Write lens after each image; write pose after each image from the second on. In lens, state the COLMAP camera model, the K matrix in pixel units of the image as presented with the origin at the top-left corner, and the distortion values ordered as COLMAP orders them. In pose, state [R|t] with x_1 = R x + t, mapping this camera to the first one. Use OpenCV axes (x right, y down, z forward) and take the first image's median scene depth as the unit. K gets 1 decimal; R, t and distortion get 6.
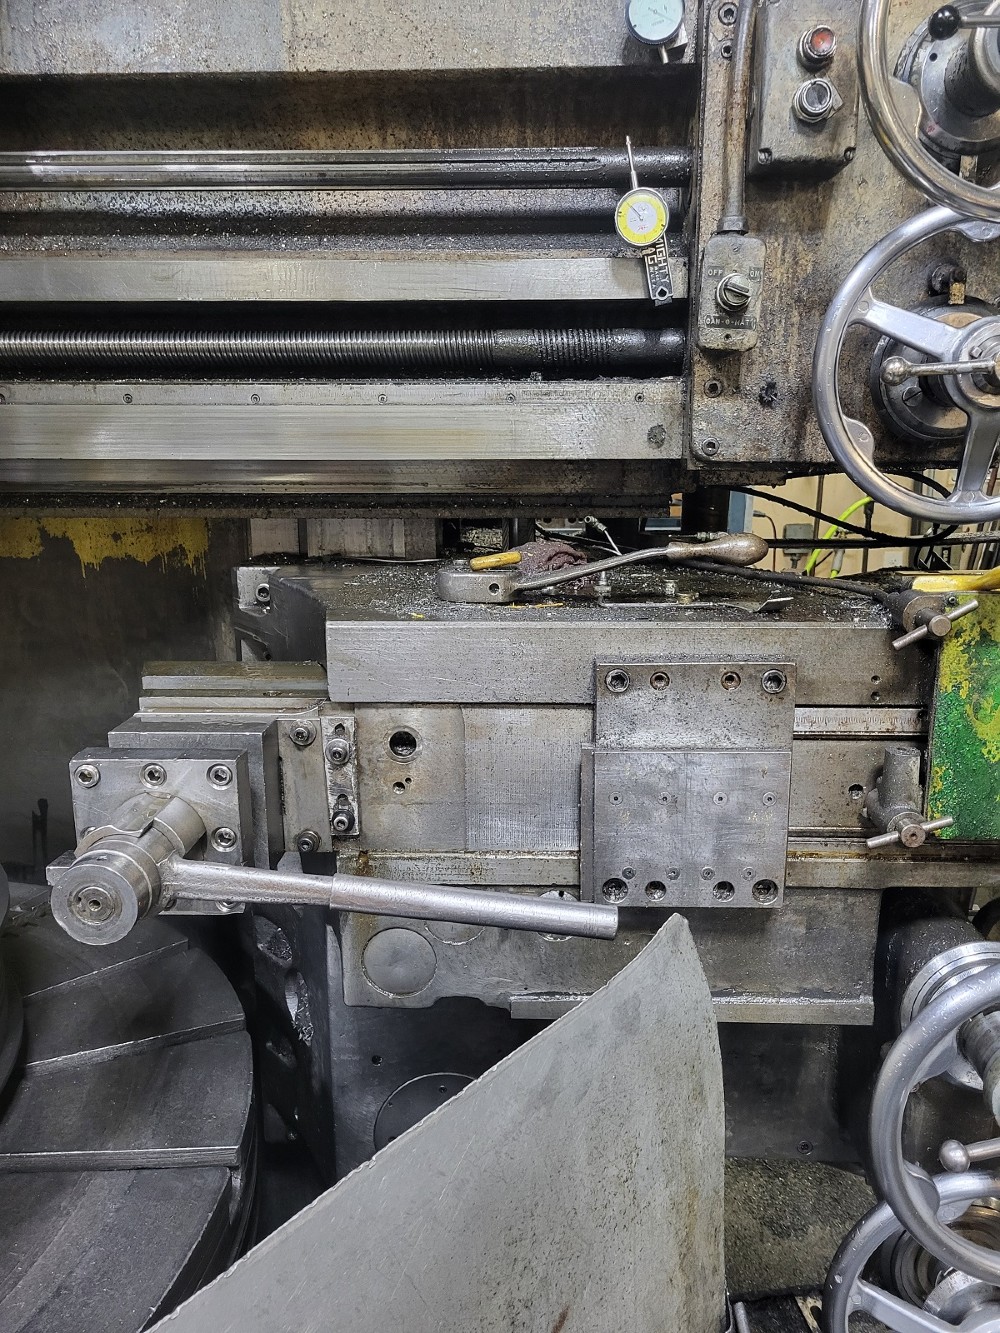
lens RADIAL K [[1017.6, 0, 498.4], [0, 1017.6, 691.2], [0, 0, 1]] dist [0.032659, -0.005592]
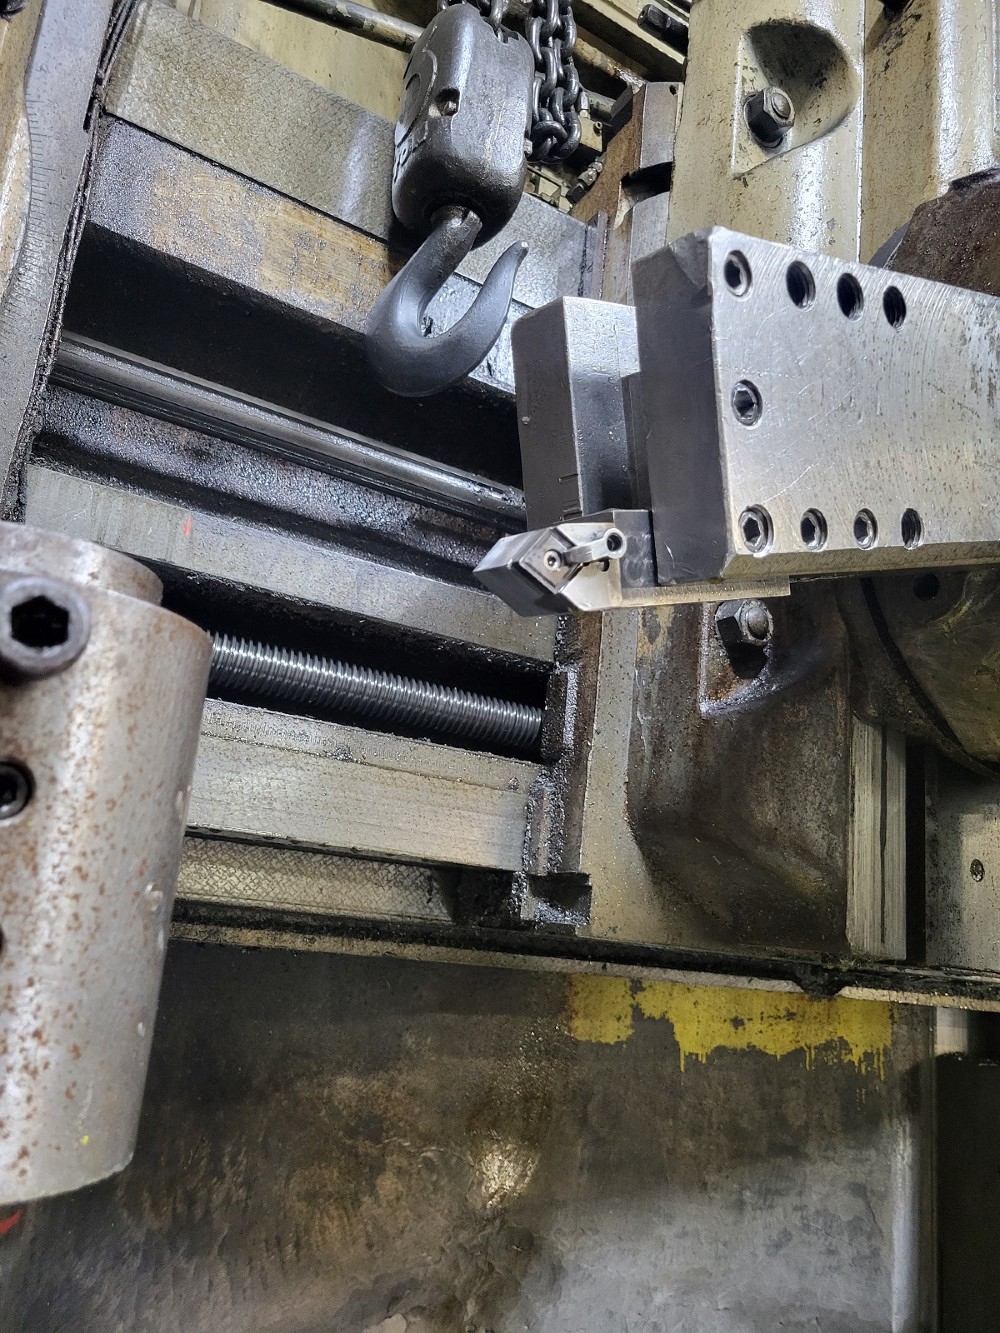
lens RADIAL K [[1024.2, 0, 509.2], [0, 1024.2, 684.2], [0, 0, 1]] dist [0.042285, -0.041852]
pose [[0.836413, 0.211091, 0.505819, -1.018440], [0.031898, 0.902549, -0.429403, -0.042346], [-0.547170, 0.375294, 0.748171, 0.352824]]
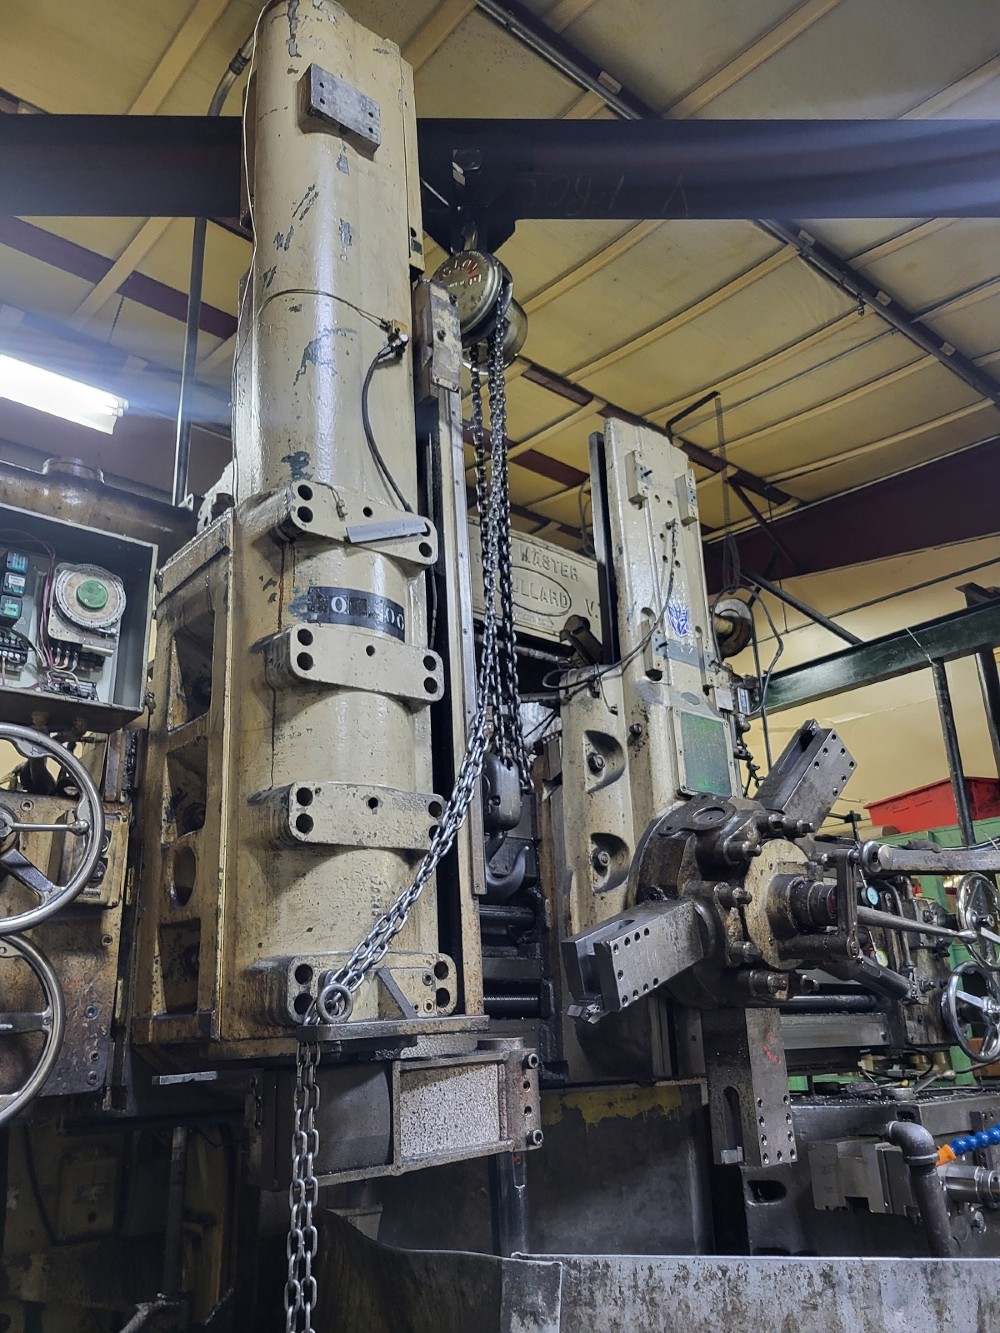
lens RADIAL K [[1024.2, 0, 509.2], [0, 1024.2, 684.2], [0, 0, 1]] dist [0.042285, -0.041852]
pose [[0.743081, 0.196203, 0.639793, -1.762372], [0.192325, 0.853107, -0.484994, 0.057690], [-0.640970, 0.483438, 0.596193, -0.290429]]
